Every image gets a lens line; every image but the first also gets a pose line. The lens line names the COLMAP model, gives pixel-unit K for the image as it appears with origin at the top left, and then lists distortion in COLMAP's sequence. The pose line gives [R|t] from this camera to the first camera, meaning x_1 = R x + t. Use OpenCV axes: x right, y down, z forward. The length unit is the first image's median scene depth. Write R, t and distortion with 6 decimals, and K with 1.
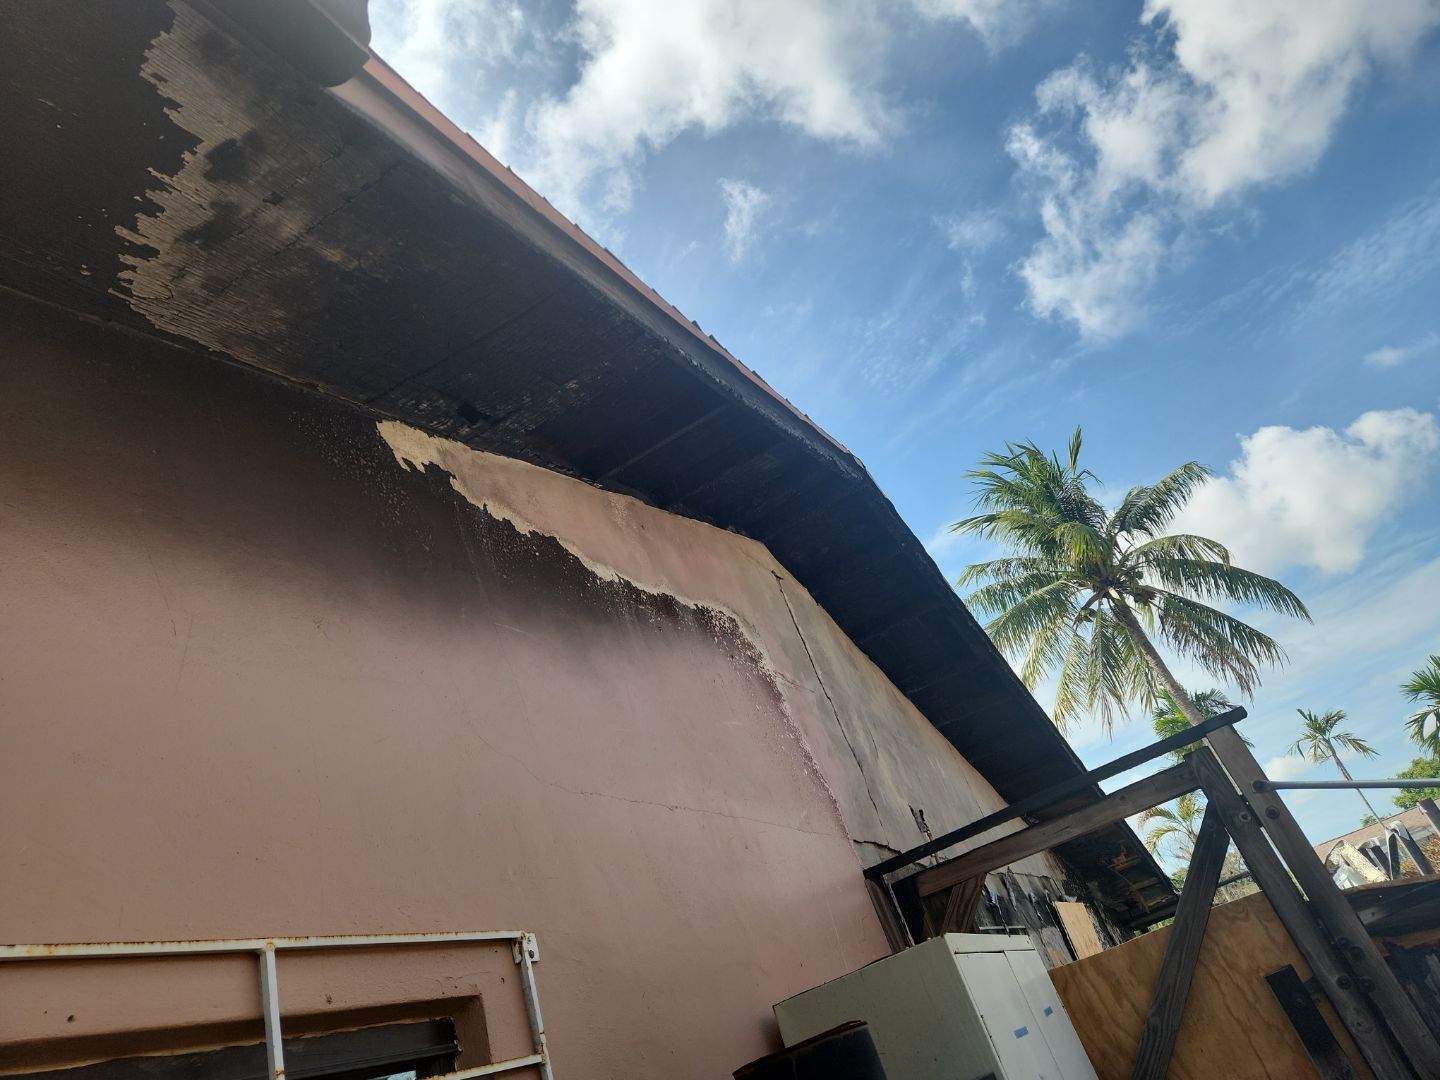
lens RADIAL K [[943.7, 0, 723.1], [0, 943.7, 524.5], [0, 0, 1]] dist [0.078414, -0.064395]
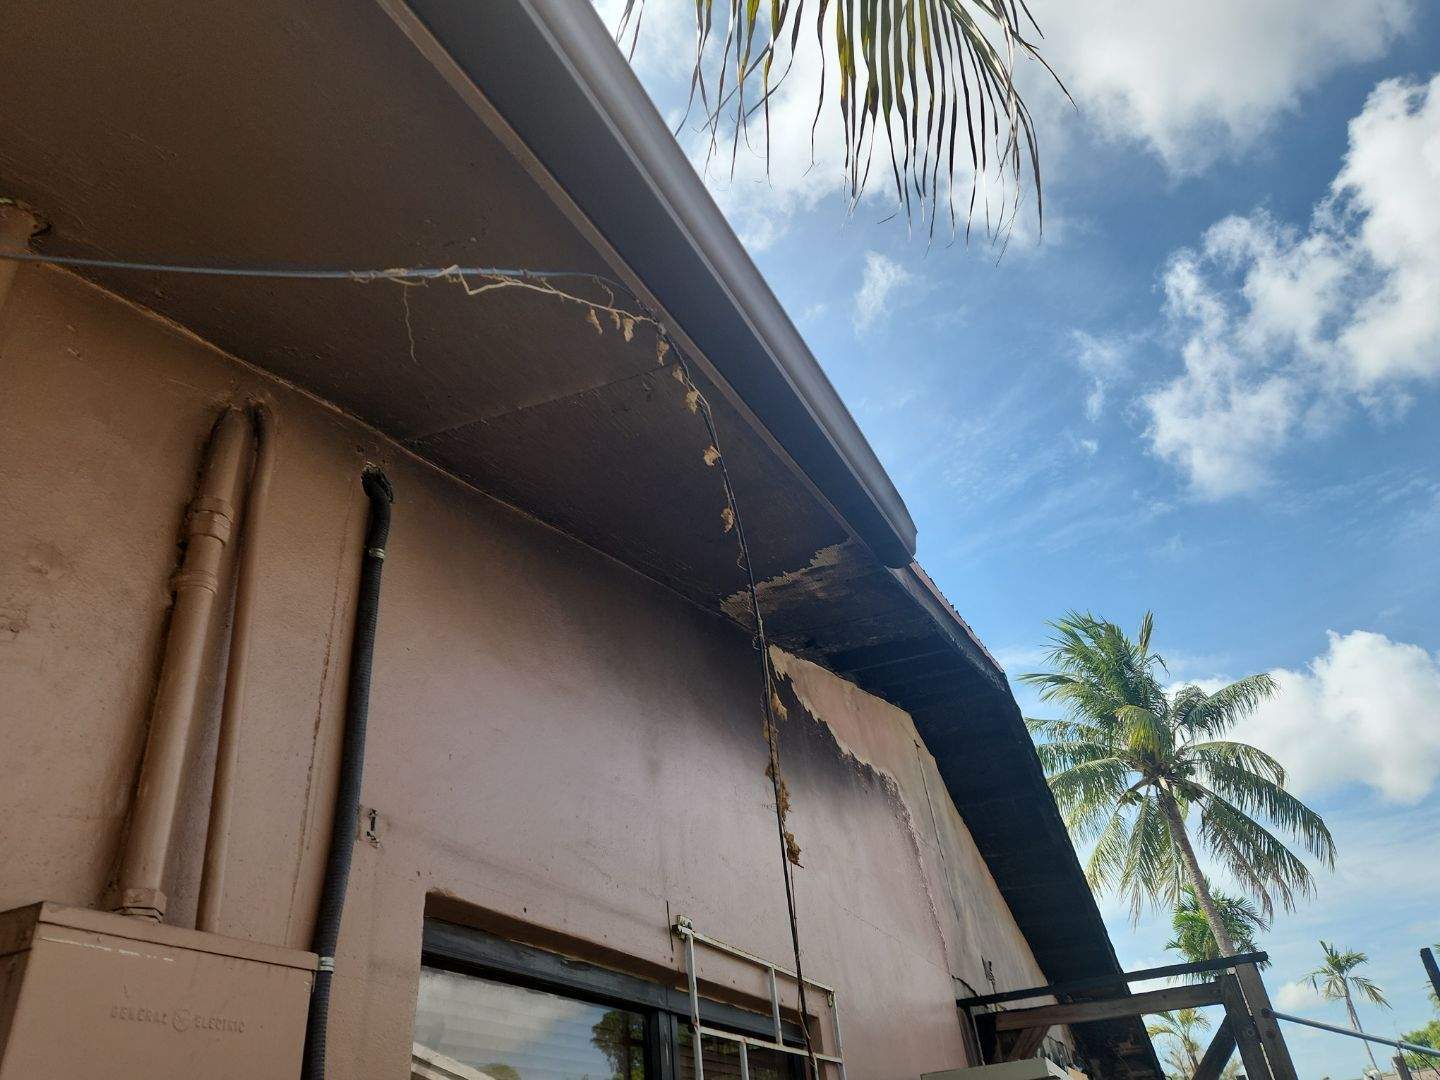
lens RADIAL K [[1043.7, 0, 762.0], [0, 1043.7, 554.4], [0, 0, 1]] dist [0.175221, -0.148801]
pose [[0.968930, 0.247166, 0.009172, -0.152547], [-0.246980, 0.968859, -0.017683, -0.080127], [-0.013257, 0.014868, 0.999802, -0.276130]]
